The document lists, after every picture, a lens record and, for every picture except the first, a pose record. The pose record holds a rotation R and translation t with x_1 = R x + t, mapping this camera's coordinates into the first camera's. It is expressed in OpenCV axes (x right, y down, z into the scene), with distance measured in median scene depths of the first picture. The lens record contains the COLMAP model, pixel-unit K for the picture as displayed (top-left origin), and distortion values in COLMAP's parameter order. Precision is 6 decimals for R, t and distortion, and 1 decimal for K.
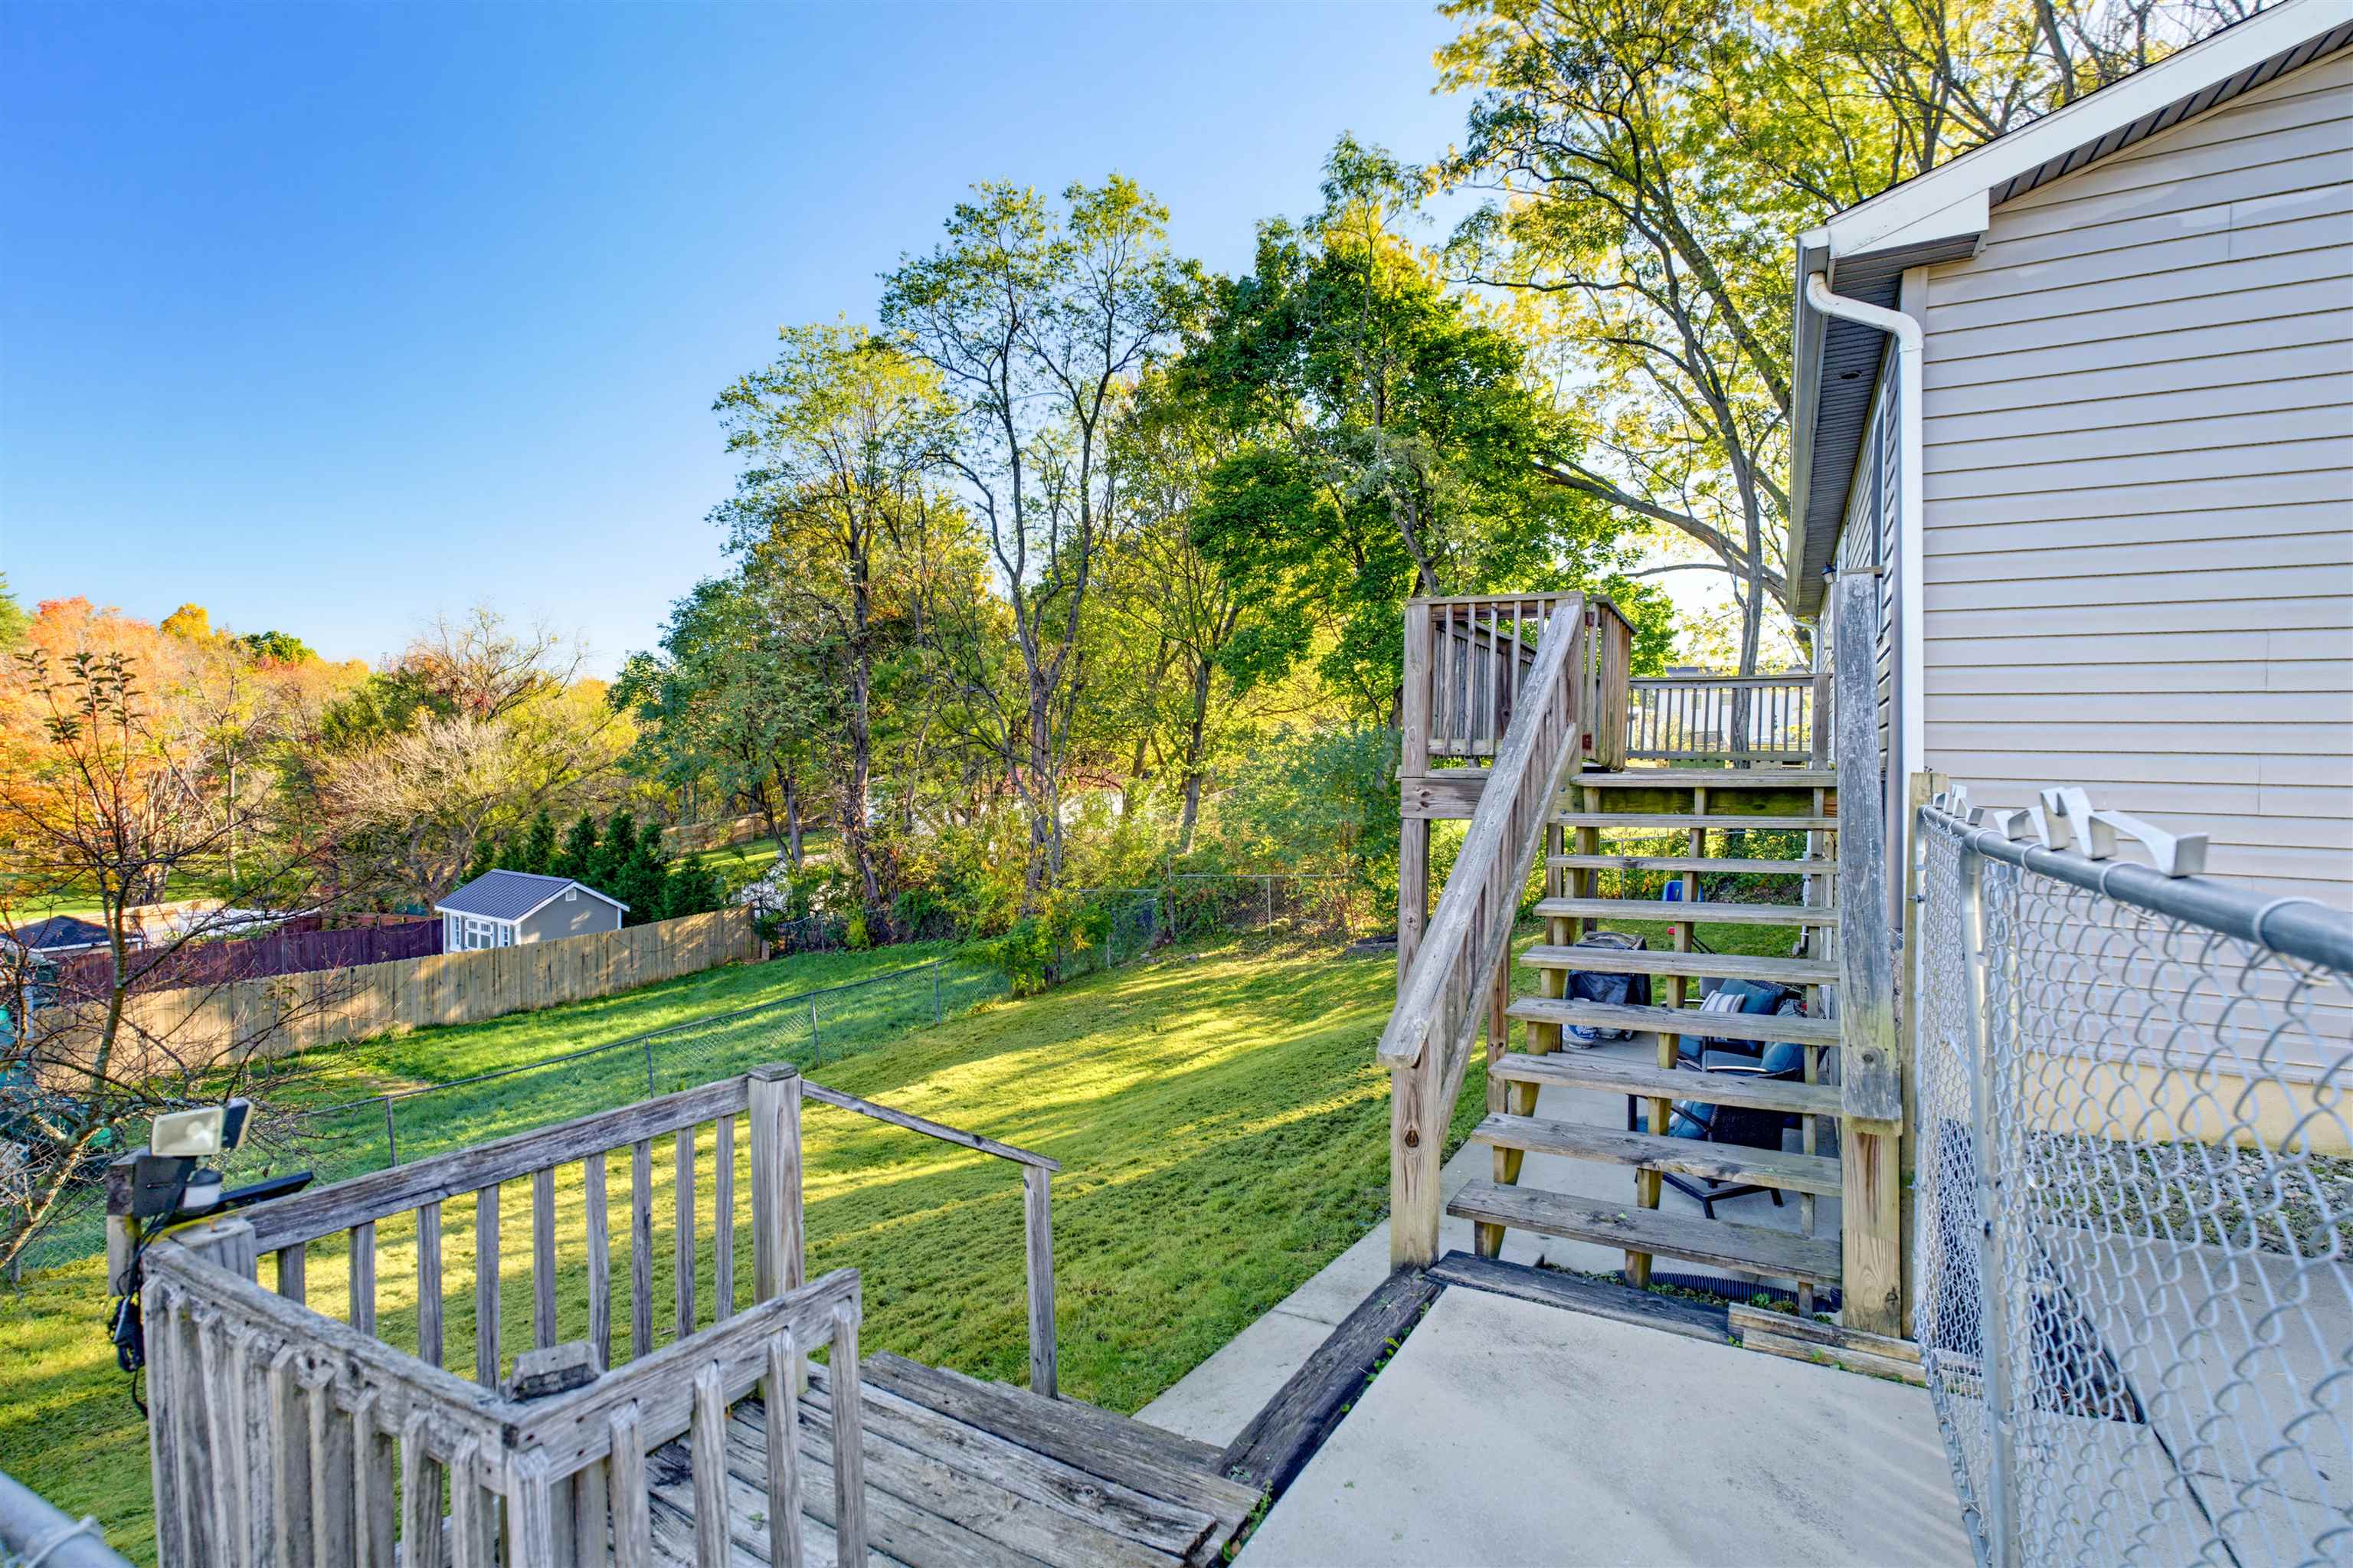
lens RADIAL K [[1071.5, 0, 1176.5], [0, 1071.5, 784.0], [0, 0, 1]] dist [-0.013603, 0.001256]
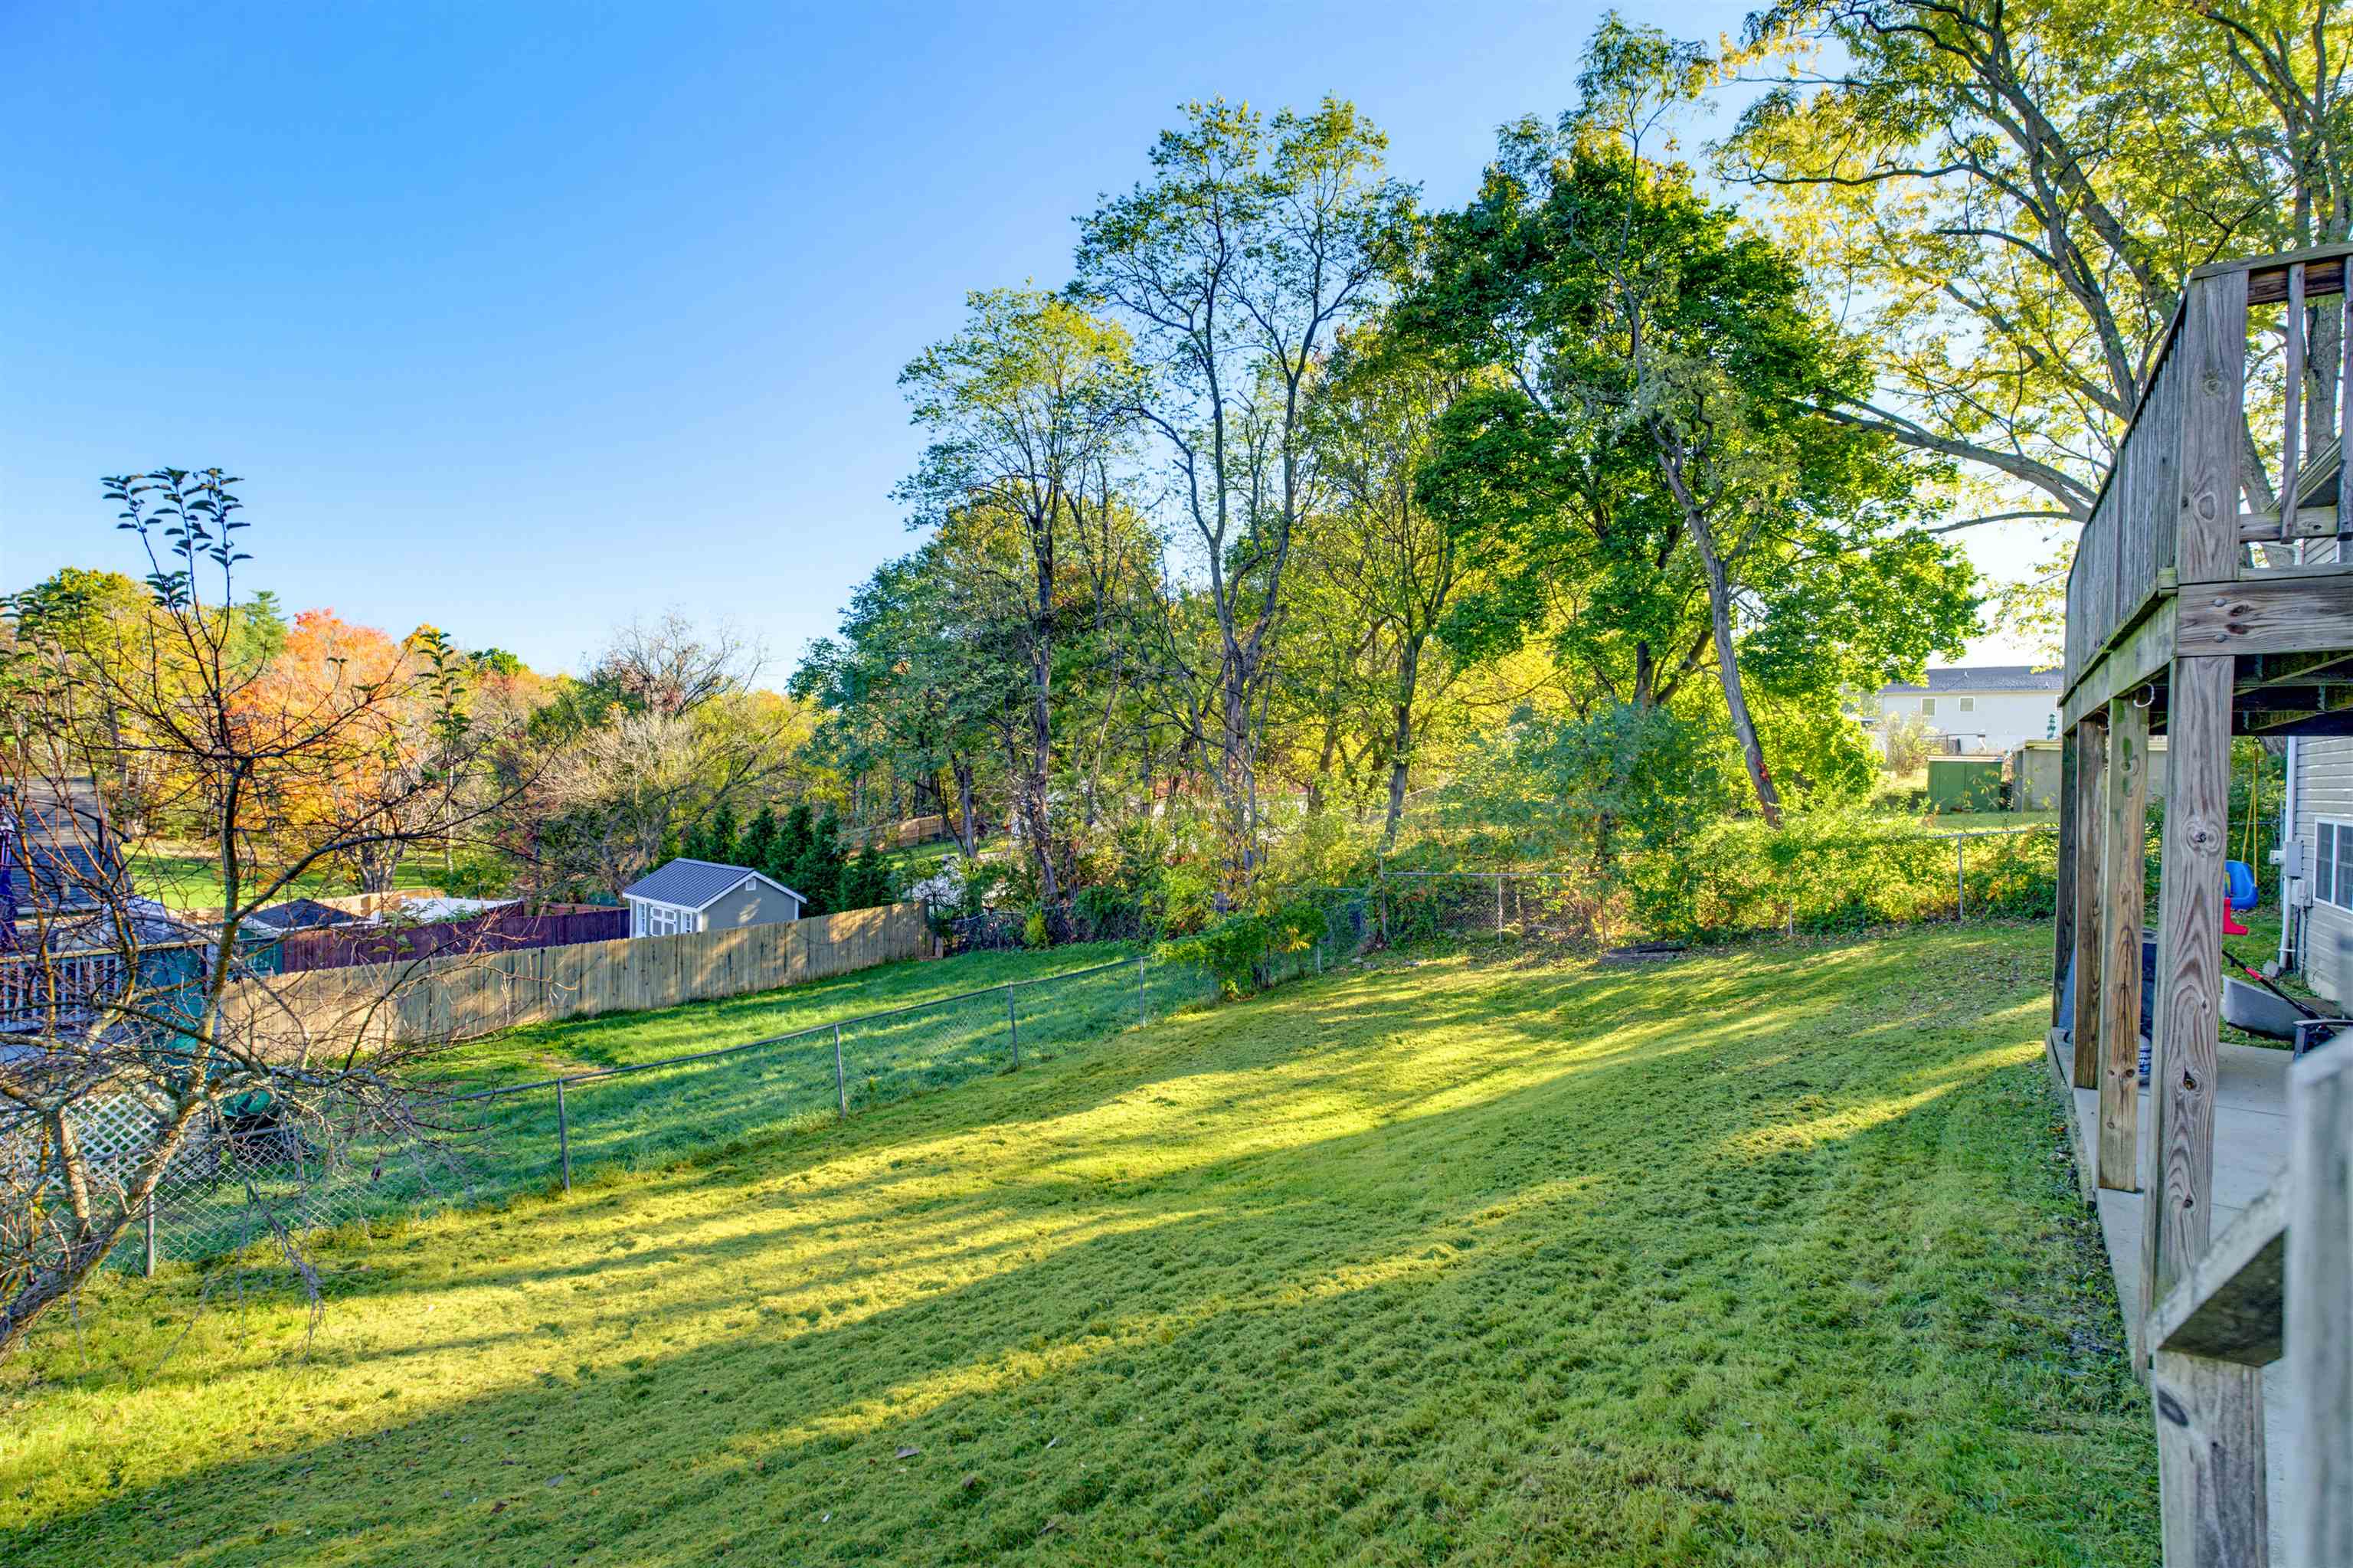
lens RADIAL K [[1071.5, 0, 1176.5], [0, 1071.5, 784.0], [0, 0, 1]] dist [-0.013603, 0.001256]
pose [[0.990834, 0.009542, -0.134749, -0.054035], [-0.011782, 0.999805, -0.015842, 0.026109], [0.134572, 0.017284, 0.990753, 0.086165]]
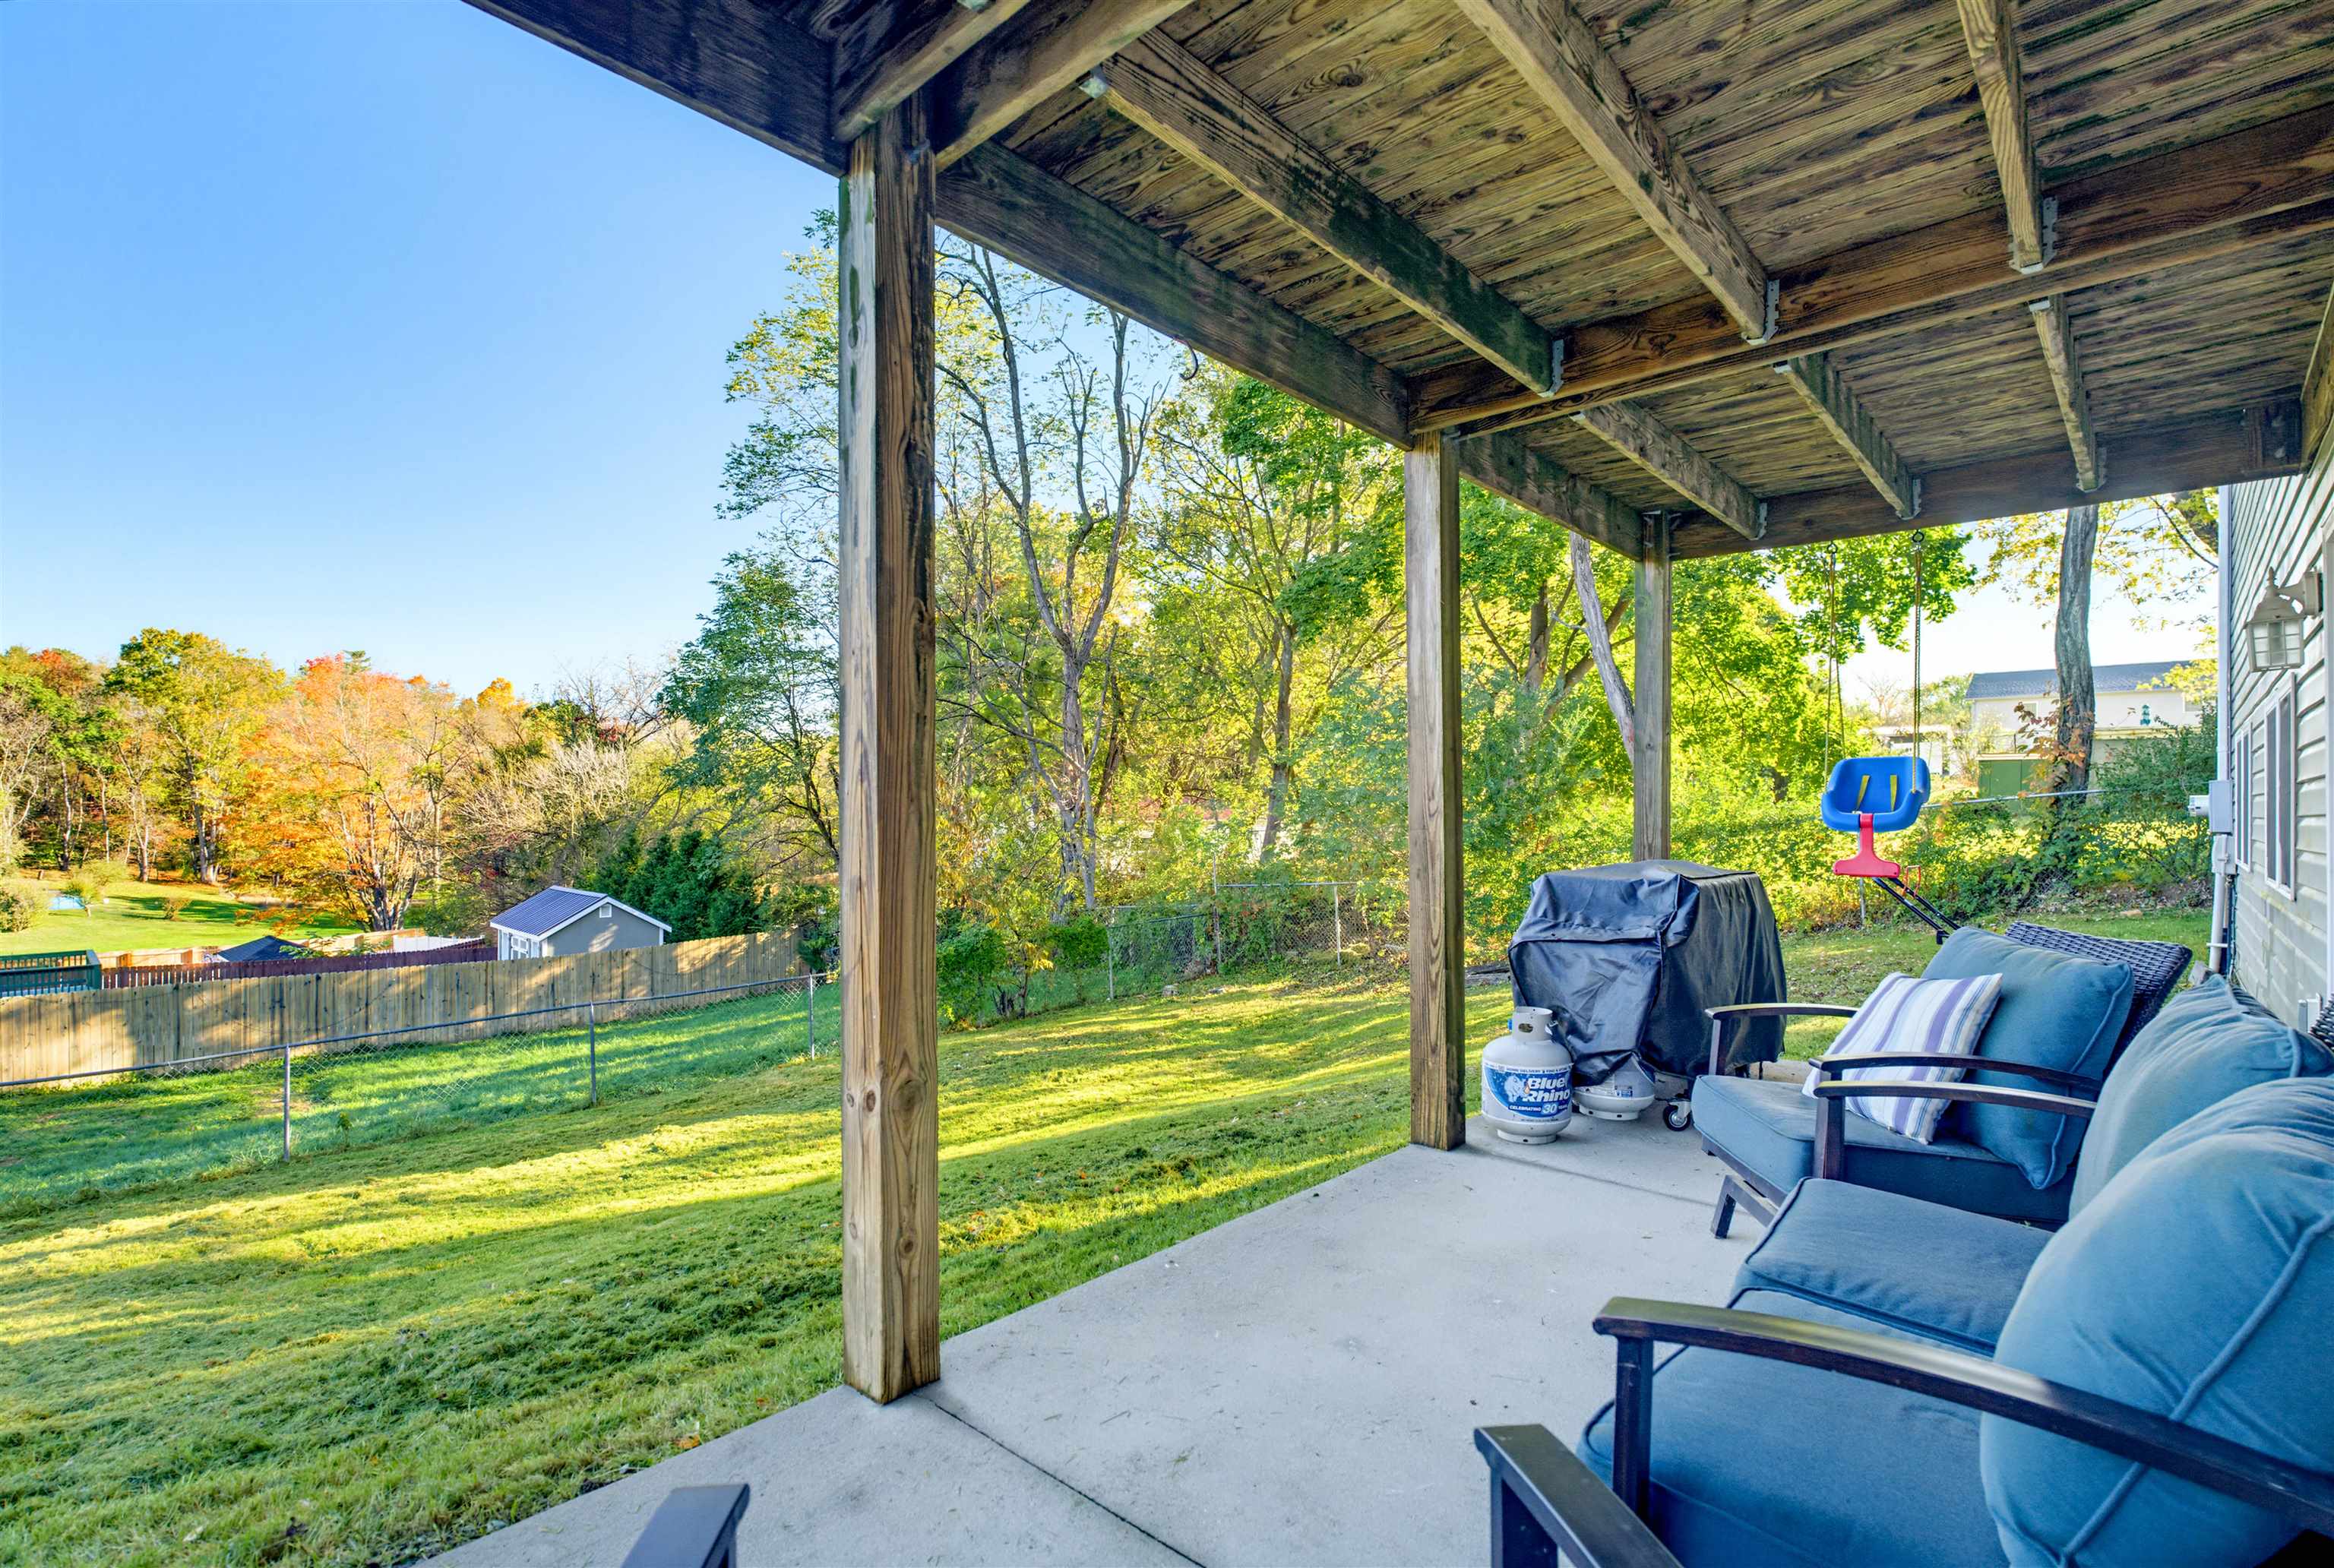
lens RADIAL K [[1088.1, 0, 1163.0], [0, 1088.1, 811.9], [0, 0, 1]] dist [-0.010563, 0.000023]
pose [[0.972945, -0.007401, -0.230920, 0.130952], [0.000189, 0.999512, -0.031238, 0.055052], [0.231038, 0.030350, 0.972471, 0.229805]]
